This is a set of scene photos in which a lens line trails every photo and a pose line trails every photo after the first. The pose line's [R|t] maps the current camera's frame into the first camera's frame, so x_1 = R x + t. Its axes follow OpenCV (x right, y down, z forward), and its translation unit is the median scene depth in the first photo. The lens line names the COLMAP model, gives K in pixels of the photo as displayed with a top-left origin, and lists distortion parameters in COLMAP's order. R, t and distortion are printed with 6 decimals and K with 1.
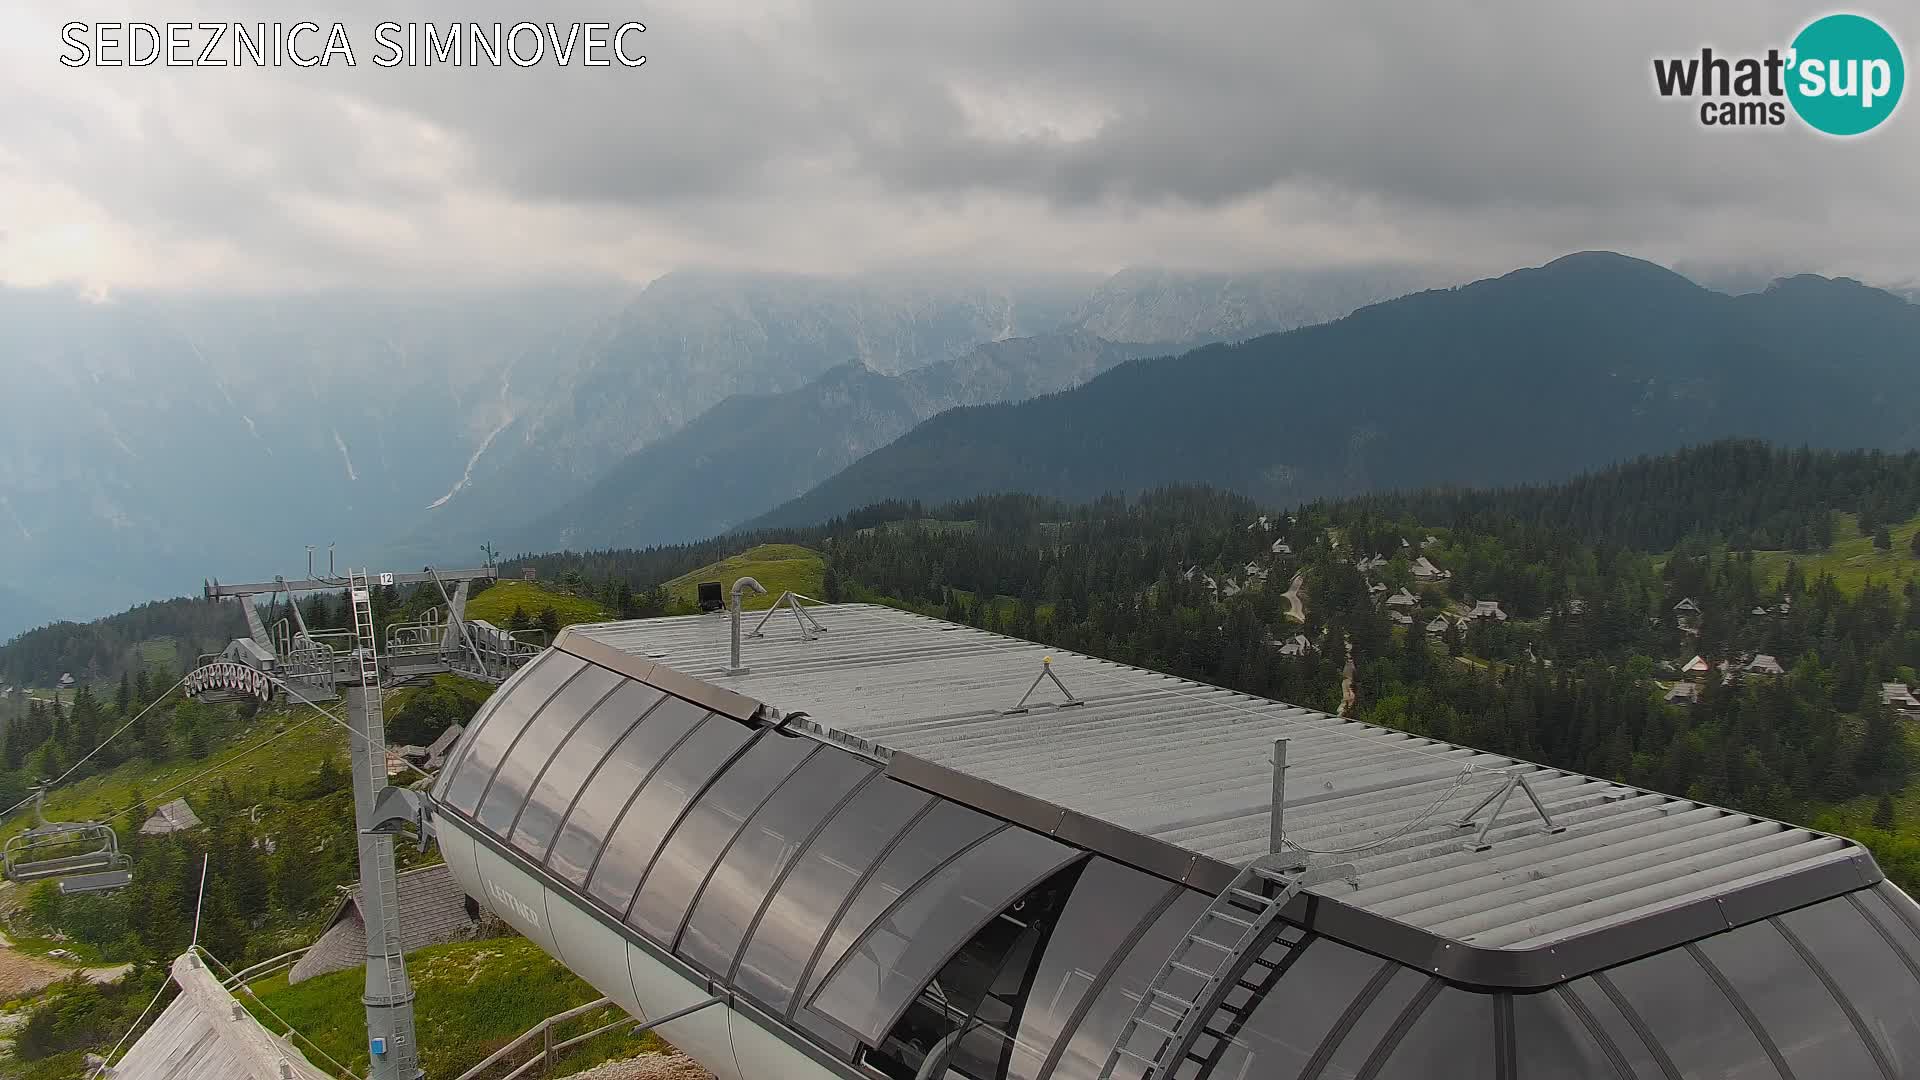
lens RADIAL K [[1637.8, 0, 960.0], [0, 1637.8, 540.0], [0, 0, 1]] dist [-0.030892, 0.077016]
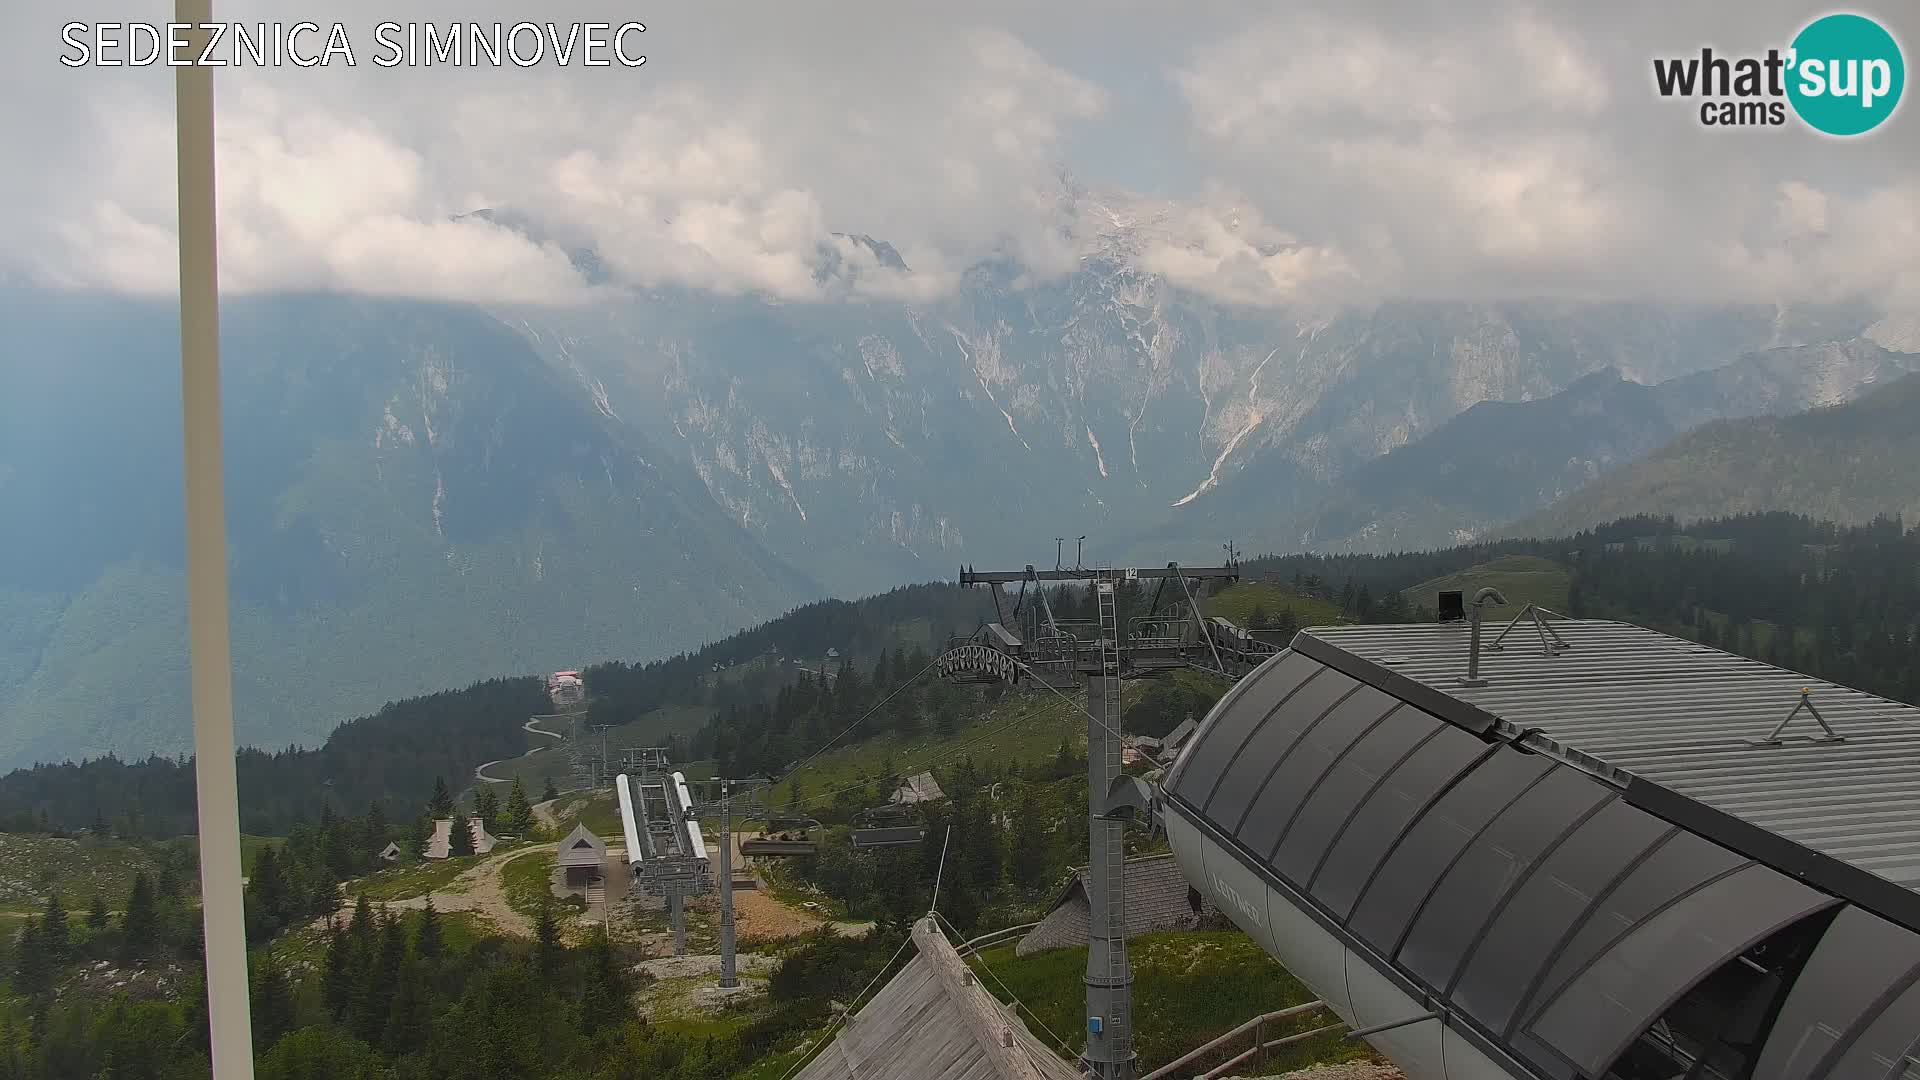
lens RADIAL K [[1637.8, 0, 960.0], [0, 1637.8, 540.0], [0, 0, 1]] dist [-0.030892, 0.077016]
pose [[0.970583, 0.040508, -0.237335, -0.208420], [-0.041050, 0.999154, 0.002662, 0.004649], [0.237241, 0.007159, 0.971424, -0.026443]]
